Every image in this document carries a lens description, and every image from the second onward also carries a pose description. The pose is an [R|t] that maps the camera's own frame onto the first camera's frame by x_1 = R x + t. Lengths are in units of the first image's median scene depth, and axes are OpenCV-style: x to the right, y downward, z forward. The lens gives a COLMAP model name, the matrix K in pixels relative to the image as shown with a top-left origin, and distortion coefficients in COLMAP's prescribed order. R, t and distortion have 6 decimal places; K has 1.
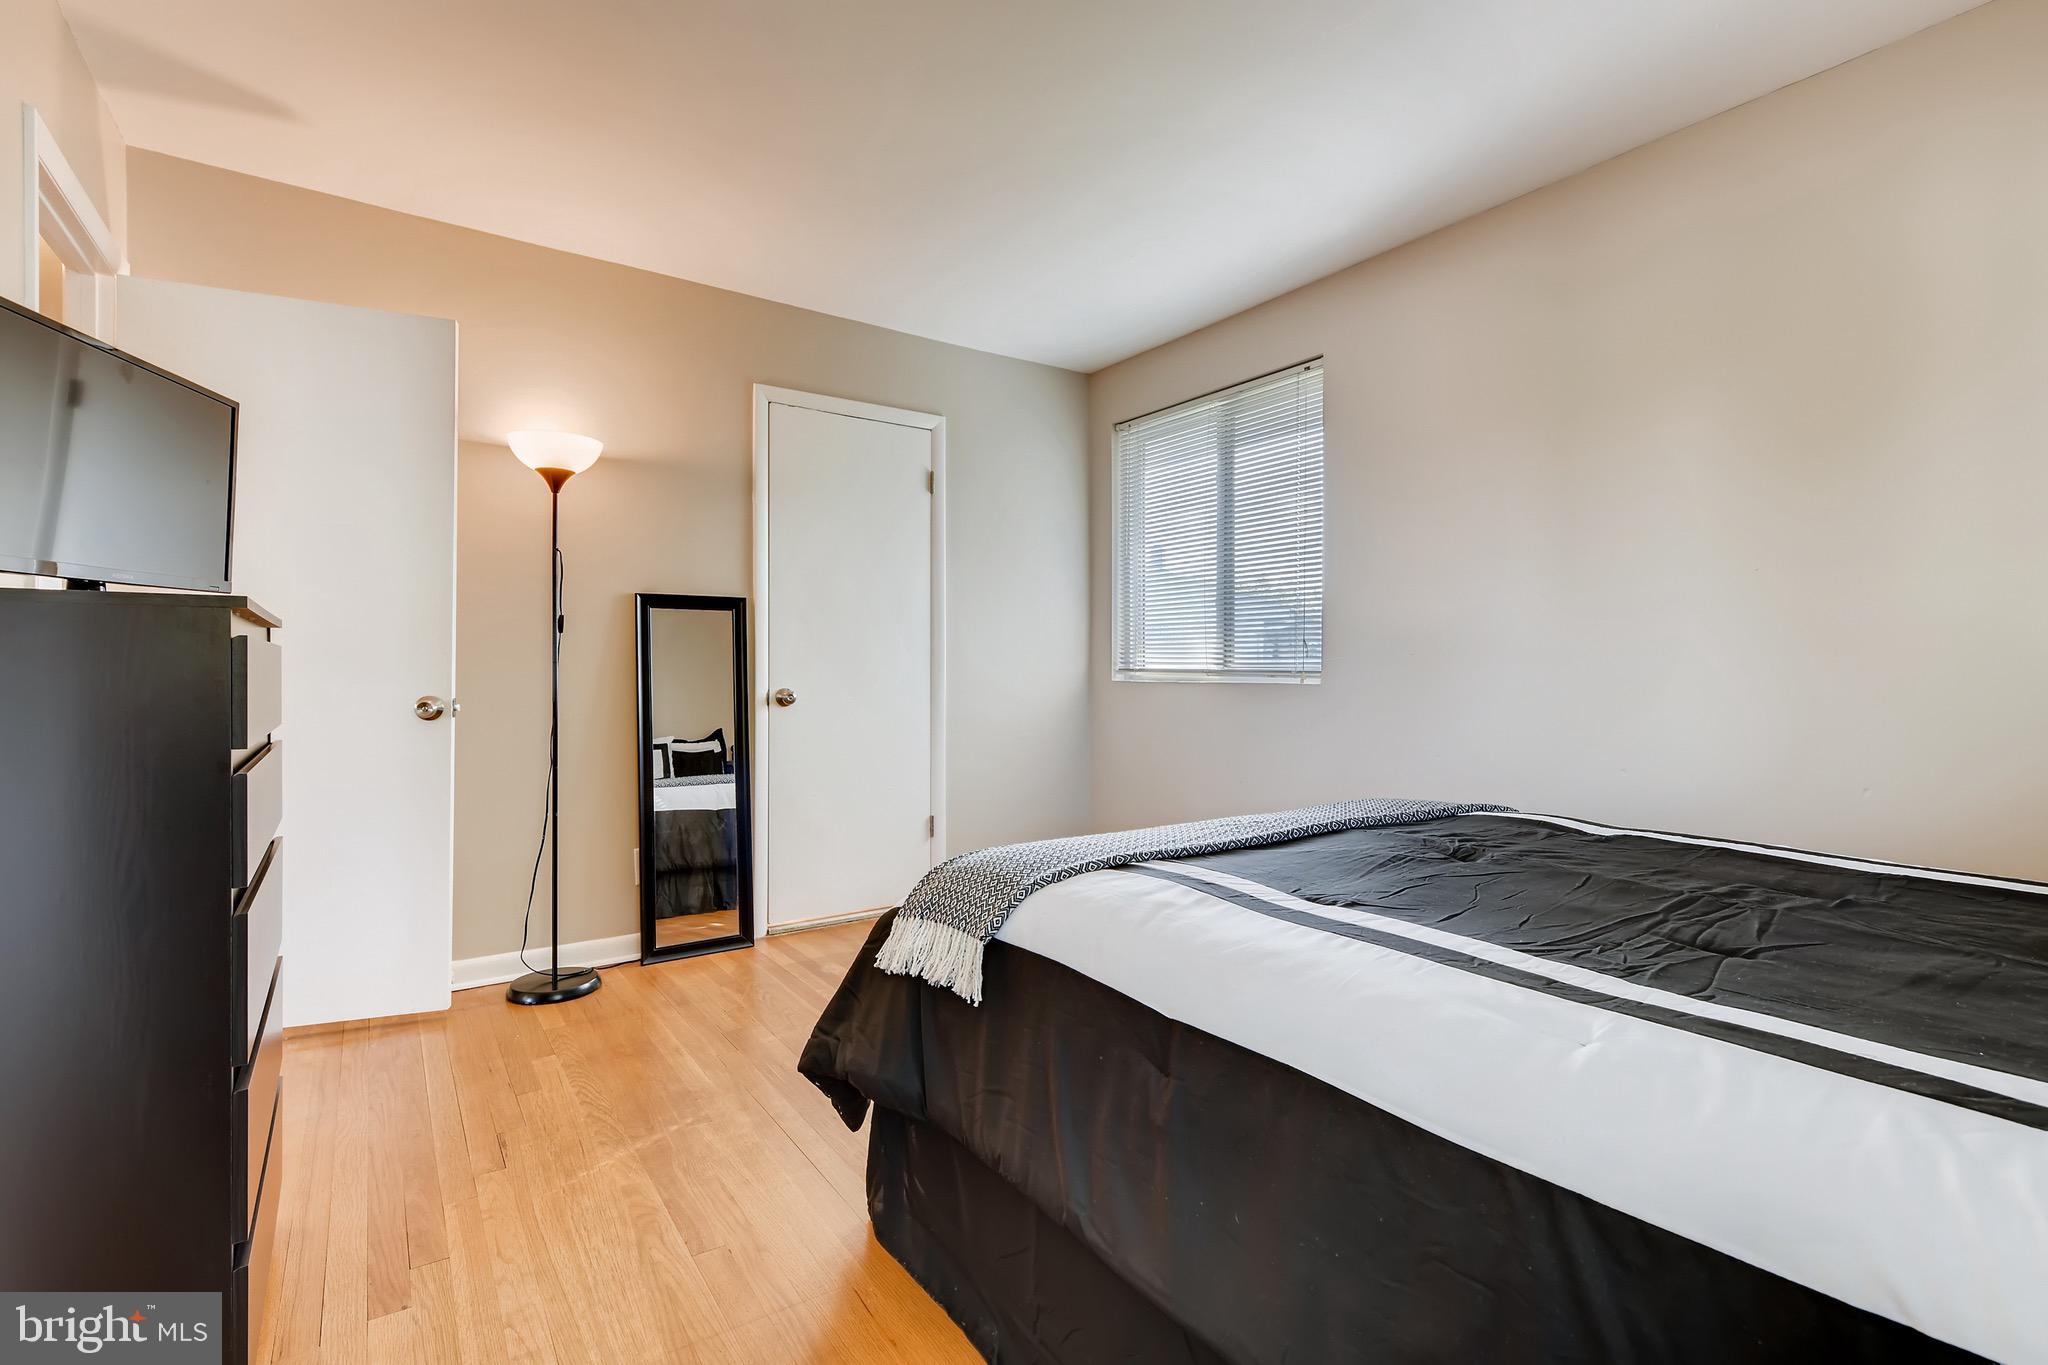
lens RADIAL K [[957.5, 0, 1031.2], [0, 957.5, 683.0], [0, 0, 1]] dist [0.015268, -0.005948]
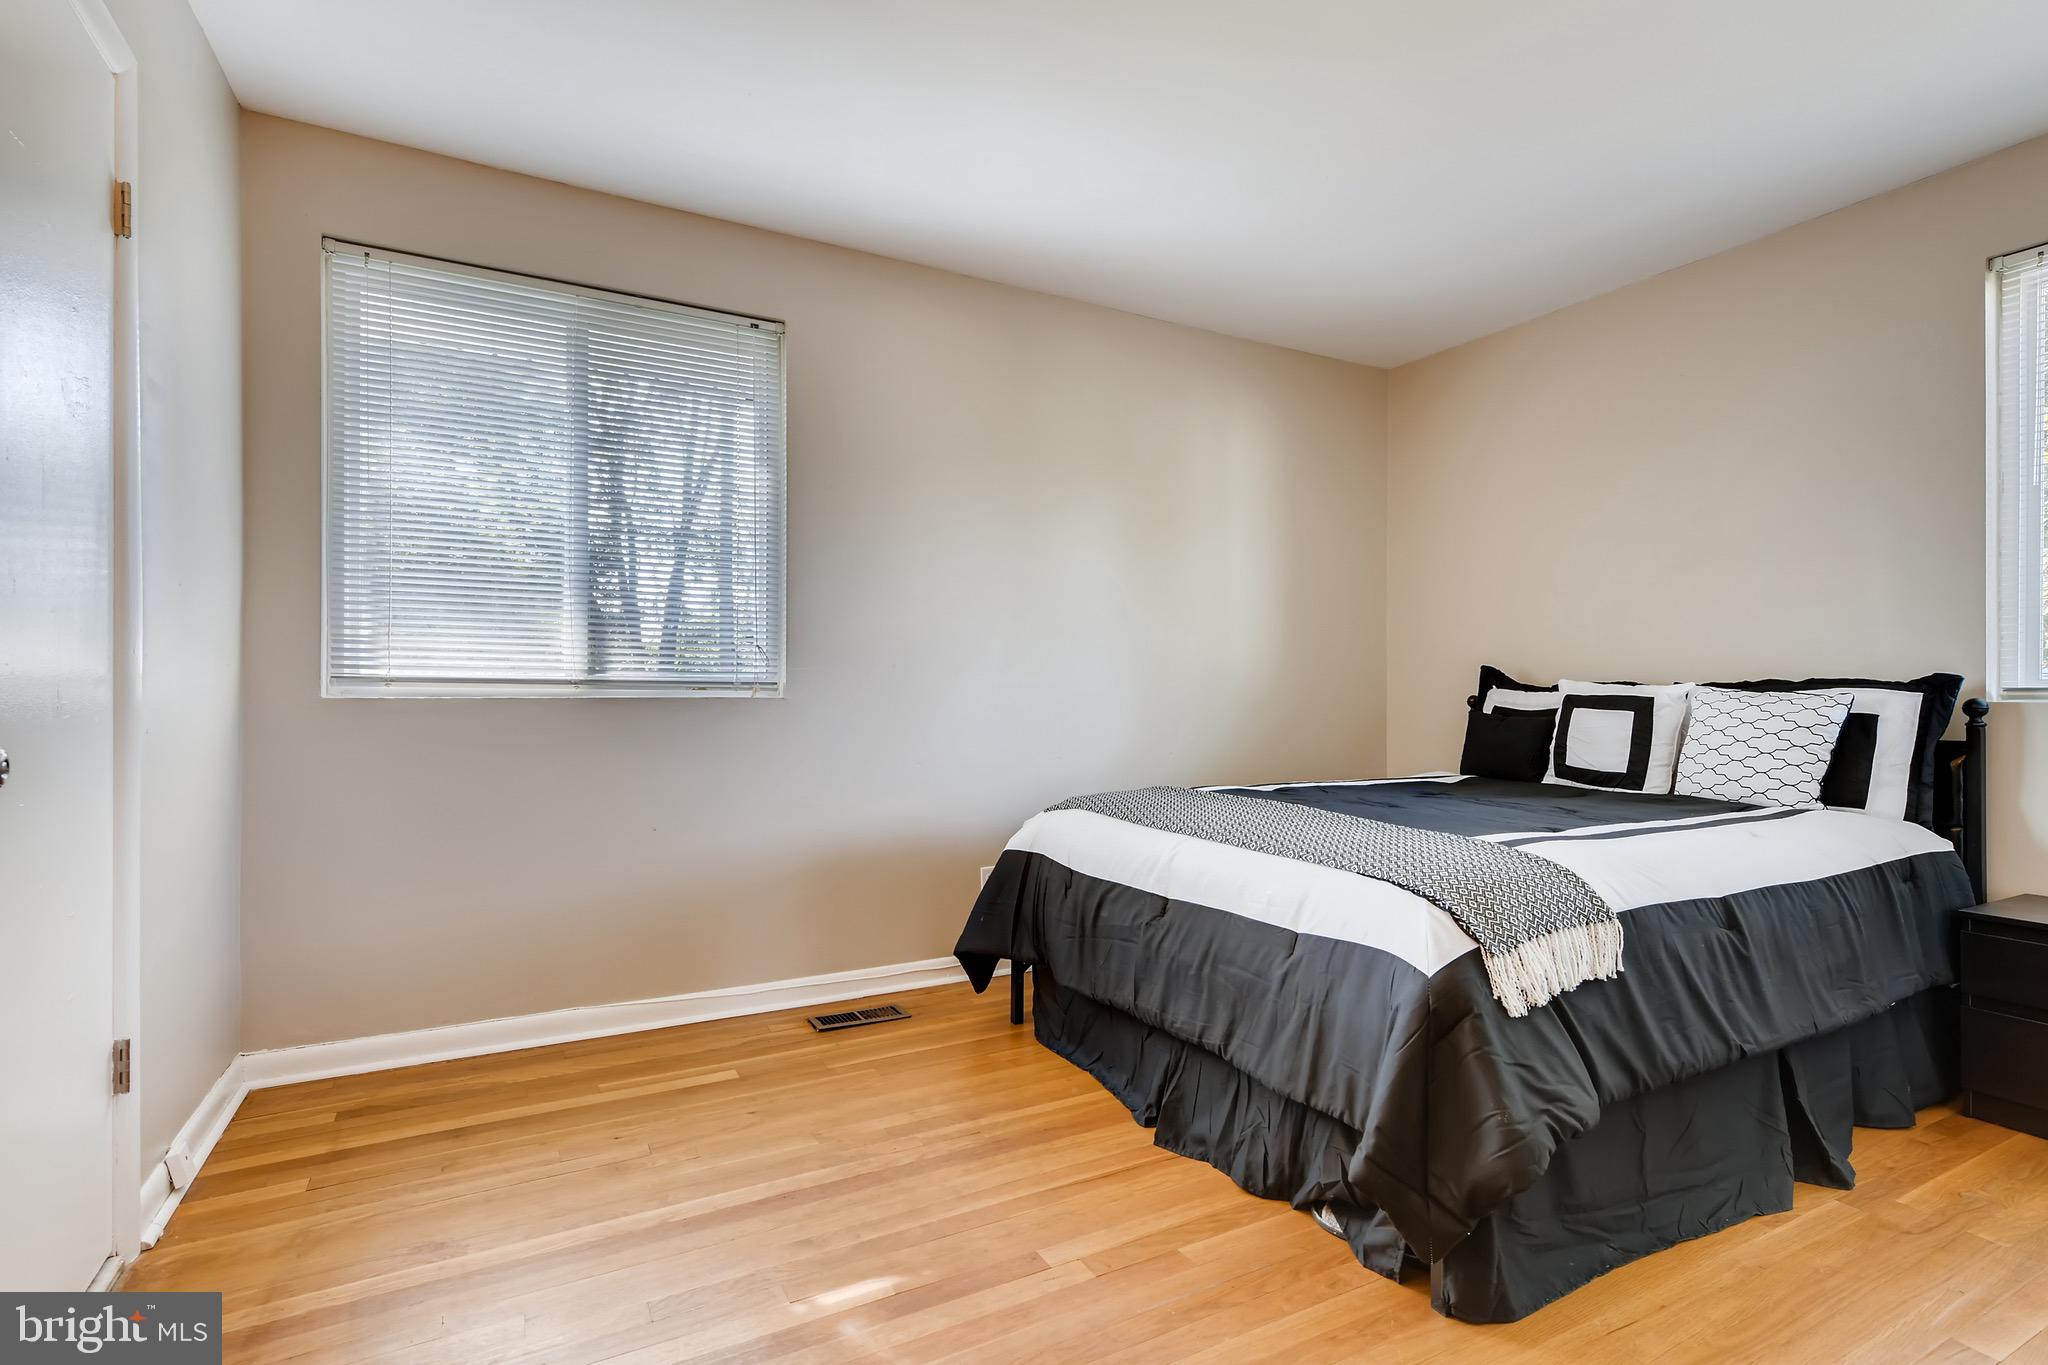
lens RADIAL K [[957.5, 0, 1031.2], [0, 957.5, 683.0], [0, 0, 1]] dist [0.015268, -0.005948]
pose [[0.101768, 0.001307, 0.994807, -0.481135], [0.008864, 0.999958, -0.002221, -0.006874], [-0.994769, 0.009044, 0.101752, 0.597342]]
